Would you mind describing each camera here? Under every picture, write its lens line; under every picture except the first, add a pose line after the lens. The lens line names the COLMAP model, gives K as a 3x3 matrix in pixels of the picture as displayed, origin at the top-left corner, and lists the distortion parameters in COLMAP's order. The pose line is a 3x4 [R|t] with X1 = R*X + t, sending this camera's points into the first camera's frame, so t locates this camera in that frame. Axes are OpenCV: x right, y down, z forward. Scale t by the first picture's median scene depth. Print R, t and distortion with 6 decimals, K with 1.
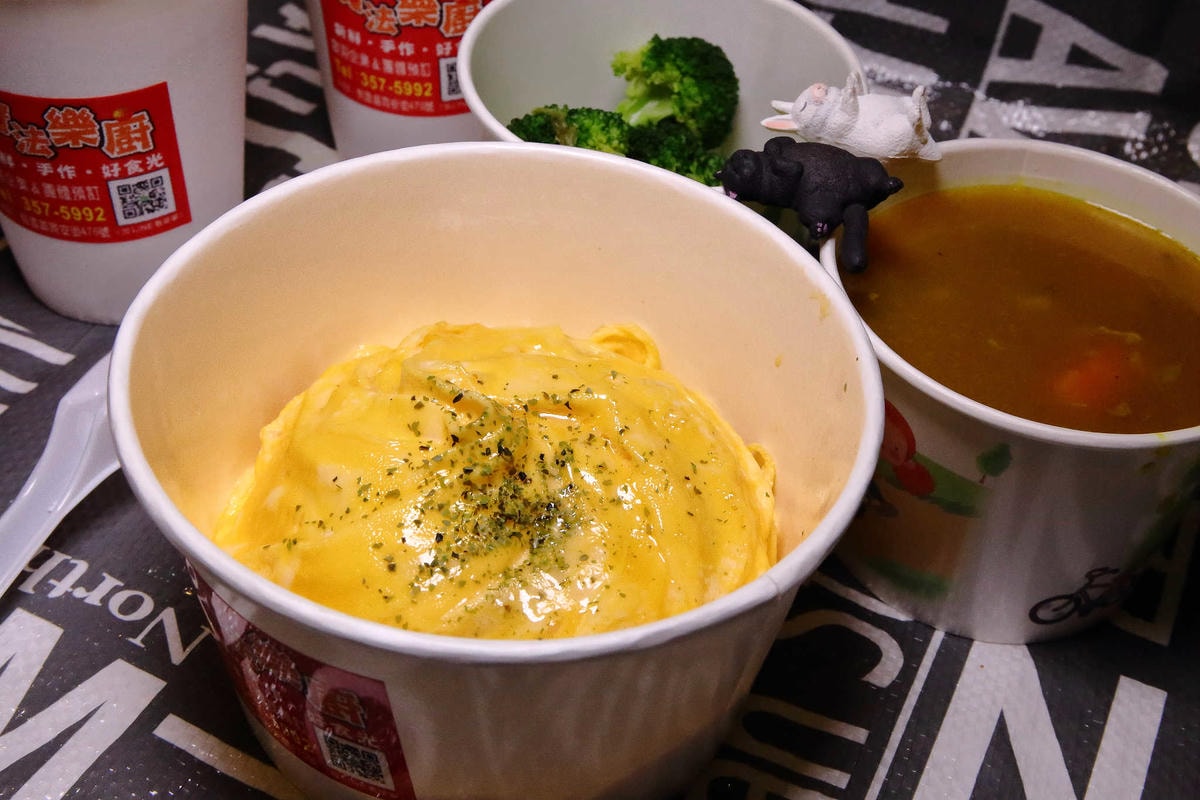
lens RADIAL K [[1428.2, 0, 600.0], [0, 1428.2, 400.0], [0, 0, 1]] dist [0.004548, 0.021434]
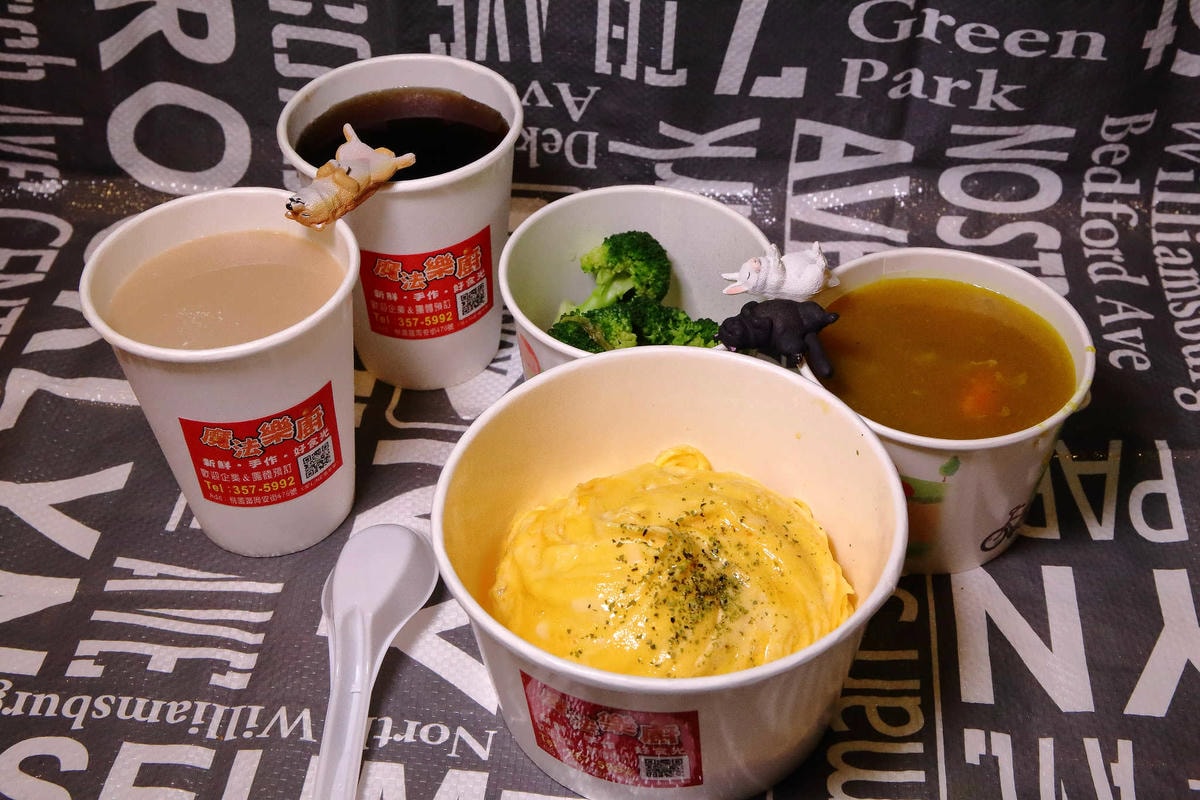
lens RADIAL K [[1428.2, 0, 600.0], [0, 1428.2, 400.0], [0, 0, 1]] dist [0.004548, 0.021434]
pose [[0.937854, -0.294072, 0.184256, -0.322540], [0.295859, 0.955055, 0.018357, -0.152014], [-0.181373, 0.037297, 0.982707, -0.456586]]
